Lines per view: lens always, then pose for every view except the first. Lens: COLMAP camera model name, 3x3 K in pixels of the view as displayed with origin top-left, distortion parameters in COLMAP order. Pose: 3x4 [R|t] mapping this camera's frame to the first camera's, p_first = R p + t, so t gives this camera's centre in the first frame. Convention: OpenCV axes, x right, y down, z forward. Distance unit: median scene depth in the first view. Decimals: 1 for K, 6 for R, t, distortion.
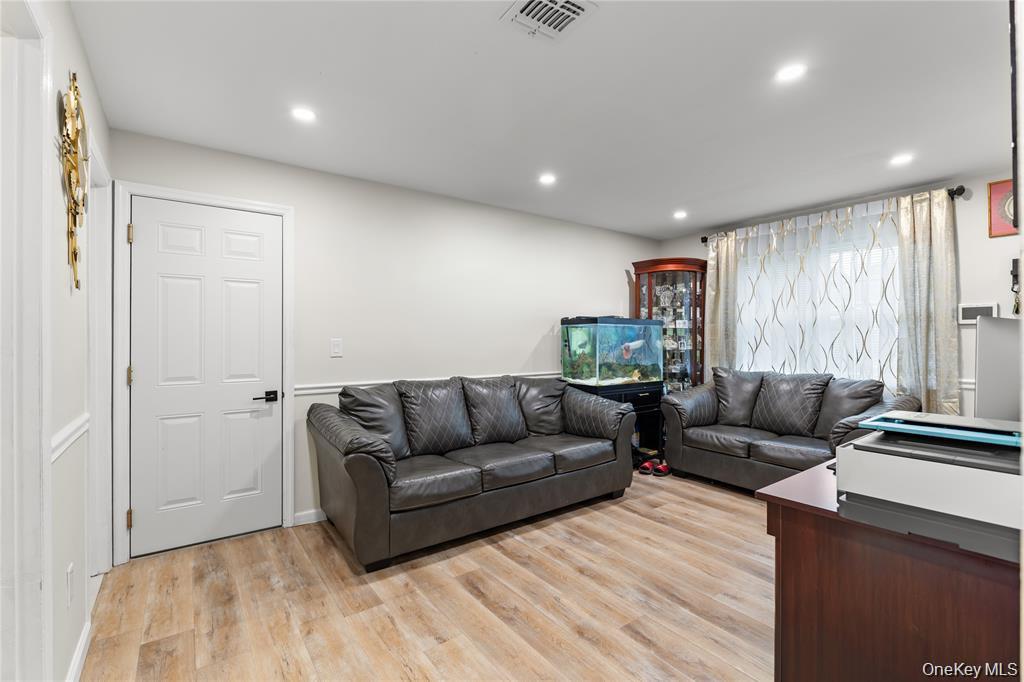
lens RADIAL K [[456.6, 0, 516.9], [0, 456.6, 338.6], [0, 0, 1]] dist [-0.007707, 0.000027]
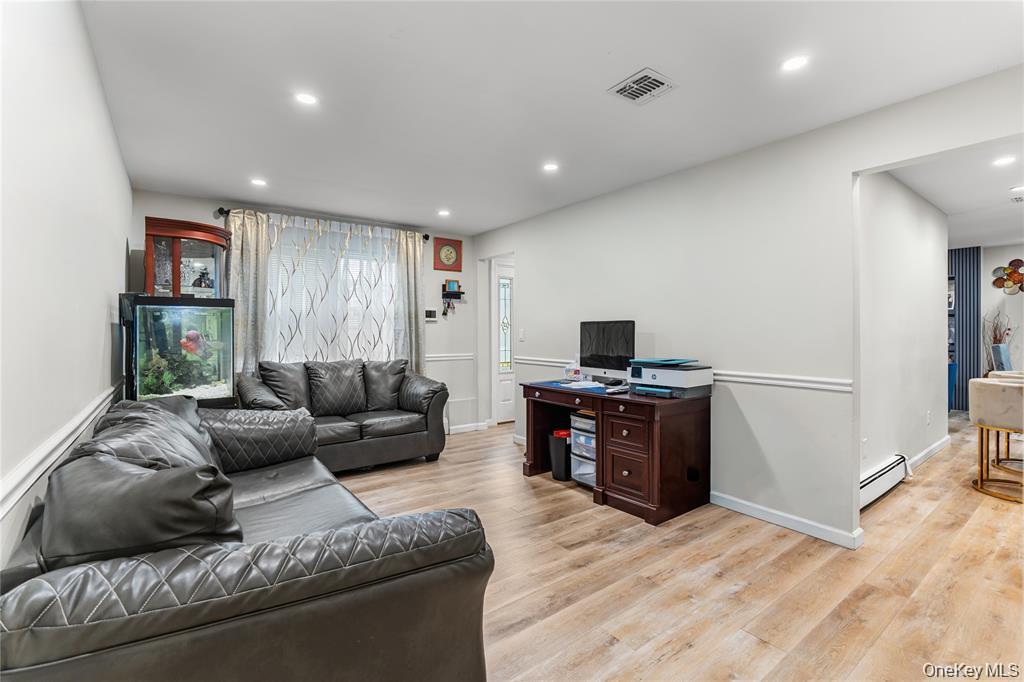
lens RADIAL K [[455.3, 0, 523.6], [0, 455.3, 333.1], [0, 0, 1]] dist [-0.012548, -0.000127]
pose [[-0.013939, -0.005813, 0.999886, -0.623833], [0.005354, 0.999968, 0.005888, 0.004946], [-0.999889, 0.005435, -0.013907, 0.672735]]
